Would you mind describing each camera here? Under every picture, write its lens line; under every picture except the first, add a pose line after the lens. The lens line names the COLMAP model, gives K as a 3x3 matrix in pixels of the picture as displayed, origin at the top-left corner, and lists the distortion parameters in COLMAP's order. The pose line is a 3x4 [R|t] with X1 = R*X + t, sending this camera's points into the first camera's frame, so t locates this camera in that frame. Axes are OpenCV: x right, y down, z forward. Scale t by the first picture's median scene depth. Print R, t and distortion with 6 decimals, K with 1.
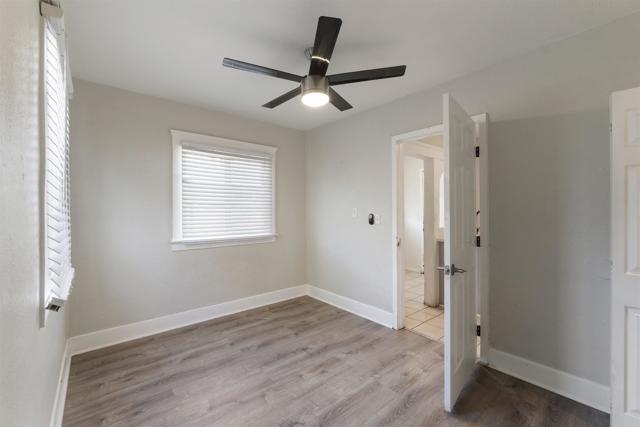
lens RADIAL K [[274.0, 0, 320.0], [0, 274.0, 210.5], [0, 0, 1]] dist [-0.001440, -0.000032]
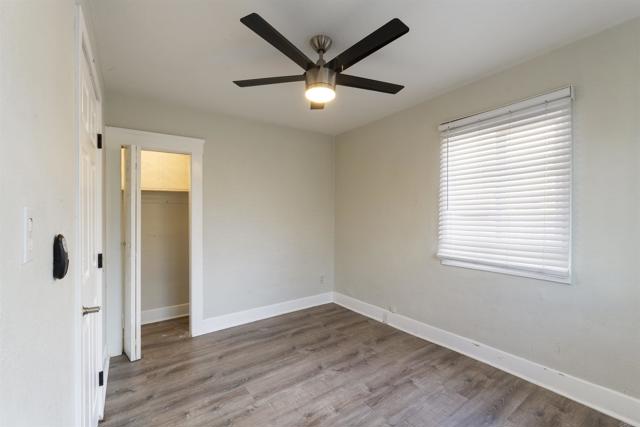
lens RADIAL K [[274.0, 0, 322.1], [0, 274.0, 215.2], [0, 0, 1]] dist [-0.001440, -0.000032]
pose [[-0.996062, 0.011390, 0.087927, -0.113655], [0.011287, 0.999935, -0.001666, -0.003431], [-0.087940, -0.000667, -0.996126, 1.988926]]
